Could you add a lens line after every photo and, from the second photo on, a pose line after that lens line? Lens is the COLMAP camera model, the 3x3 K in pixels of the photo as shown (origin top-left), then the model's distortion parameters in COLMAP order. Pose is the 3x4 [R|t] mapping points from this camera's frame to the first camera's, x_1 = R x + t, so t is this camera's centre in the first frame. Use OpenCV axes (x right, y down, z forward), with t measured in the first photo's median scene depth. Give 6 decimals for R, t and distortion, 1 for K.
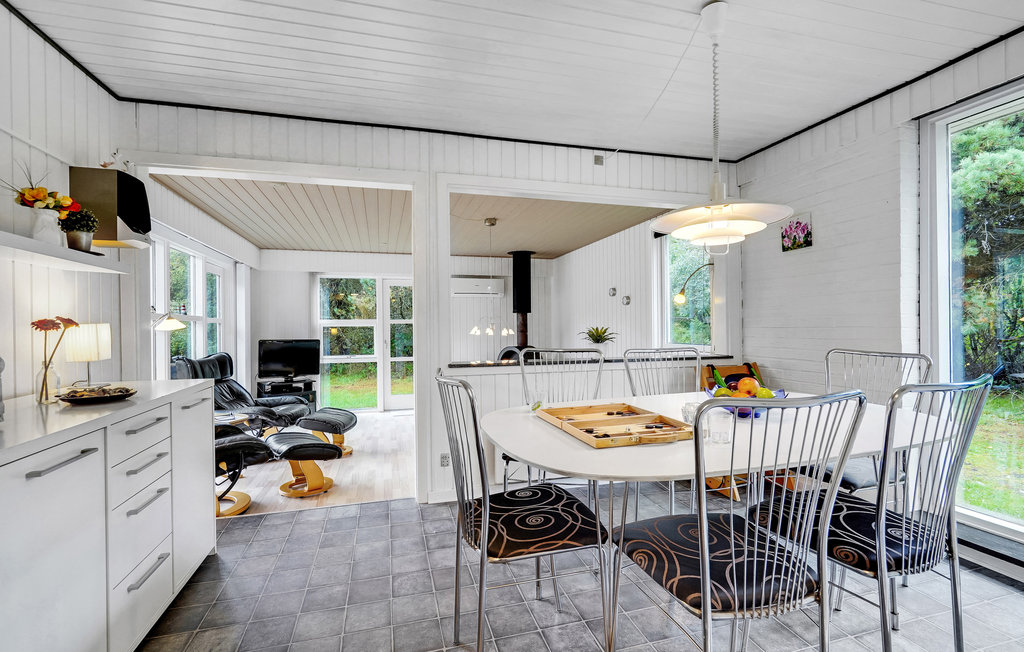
lens RADIAL K [[464.9, 0, 512.0], [0, 464.9, 326.0], [0, 0, 1]] dist [-0.011626, 0.011308]
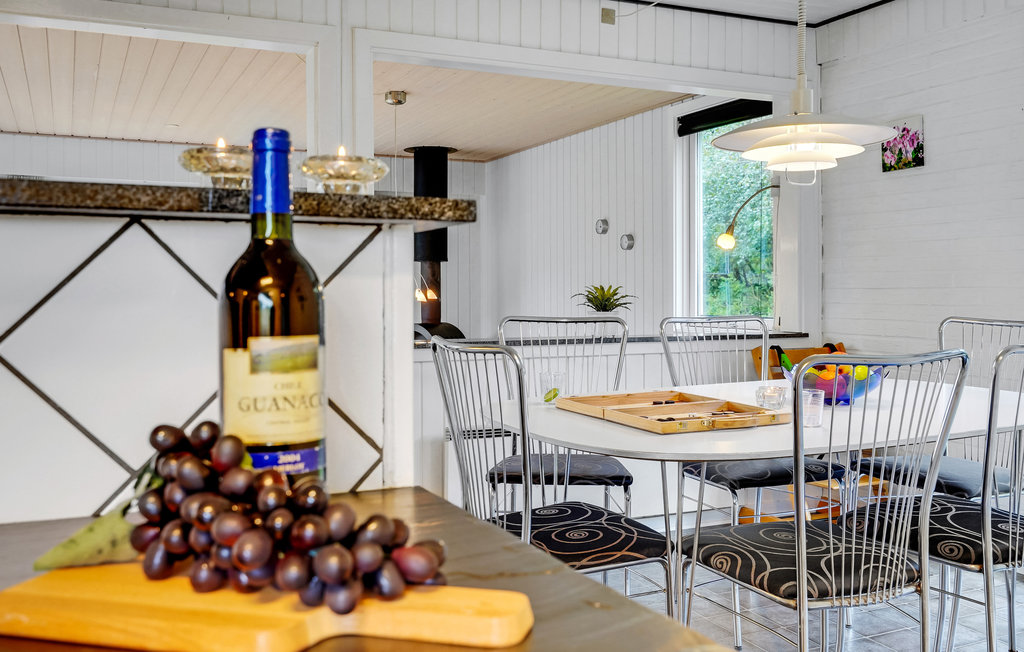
lens RADIAL K [[952.6, 0, 511.2], [0, 952.6, 287.8], [0, 0, 1]] dist [0.010750, -0.003212]
pose [[0.987348, 0.008336, 0.158348, -0.309724], [-0.008056, 0.999965, -0.002406, 0.020832], [-0.158362, 0.001100, 0.987380, -0.522698]]
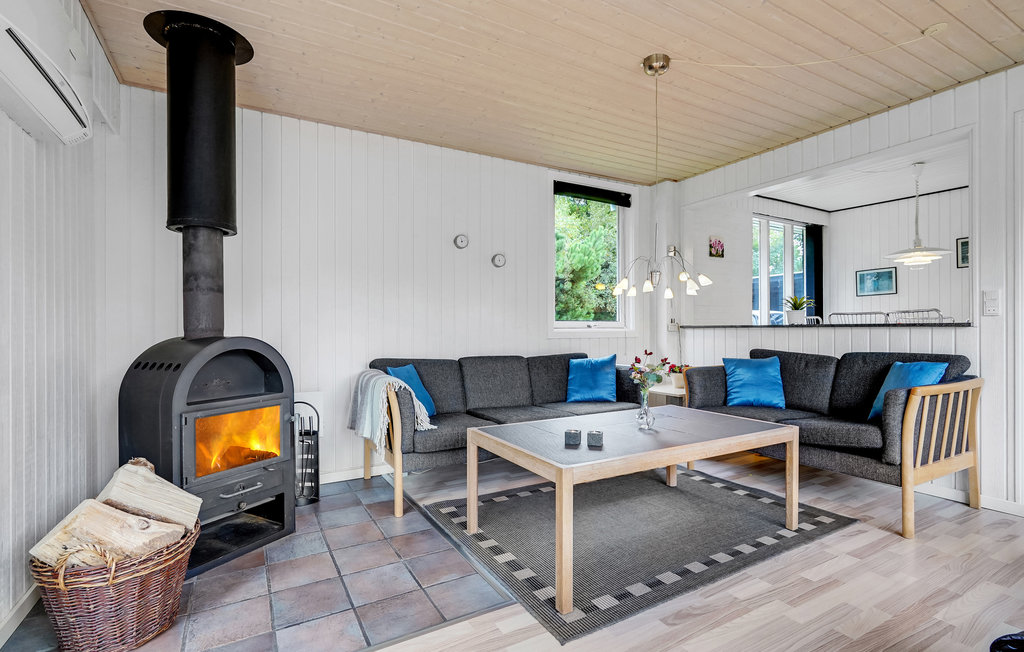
lens RADIAL K [[476.5, 0, 508.9], [0, 476.5, 329.7], [0, 0, 1]] dist [-0.002640, -0.000030]
pose [[-0.250247, 0.007371, 0.968154, -1.695686], [0.004134, 0.999970, -0.006545, 0.199573], [-0.968173, 0.002365, -0.250270, 4.444871]]
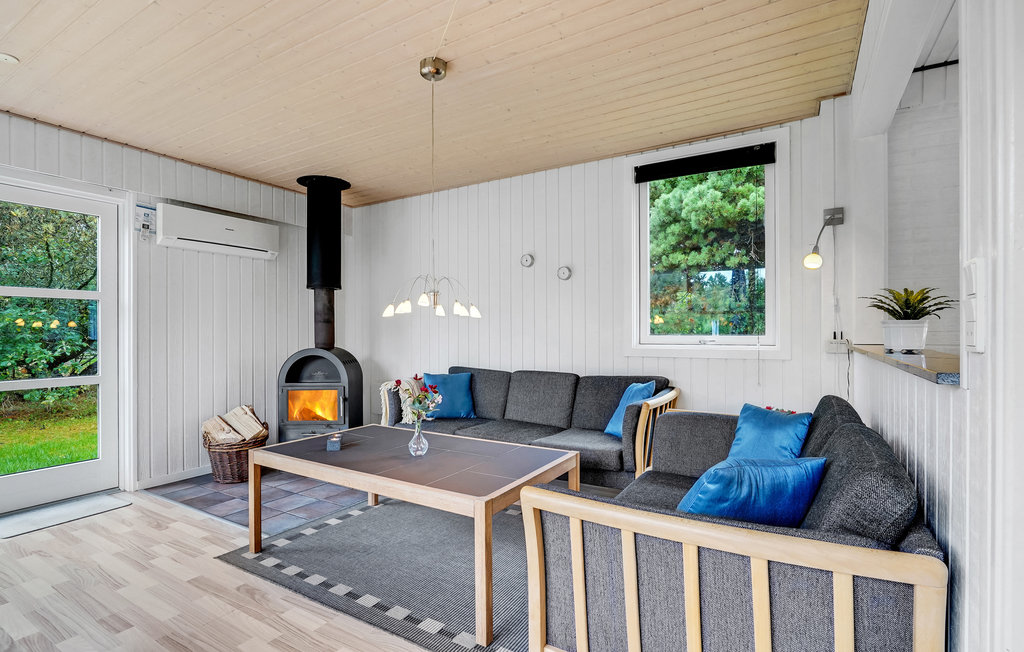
lens RADIAL K [[476.5, 0, 508.9], [0, 476.5, 329.7], [0, 0, 1]] dist [-0.002640, -0.000030]
pose [[0.717950, 0.012263, 0.695987, -1.096755], [-0.005476, 0.999913, -0.011970, 0.130947], [-0.696074, 0.004782, 0.717955, 2.149635]]
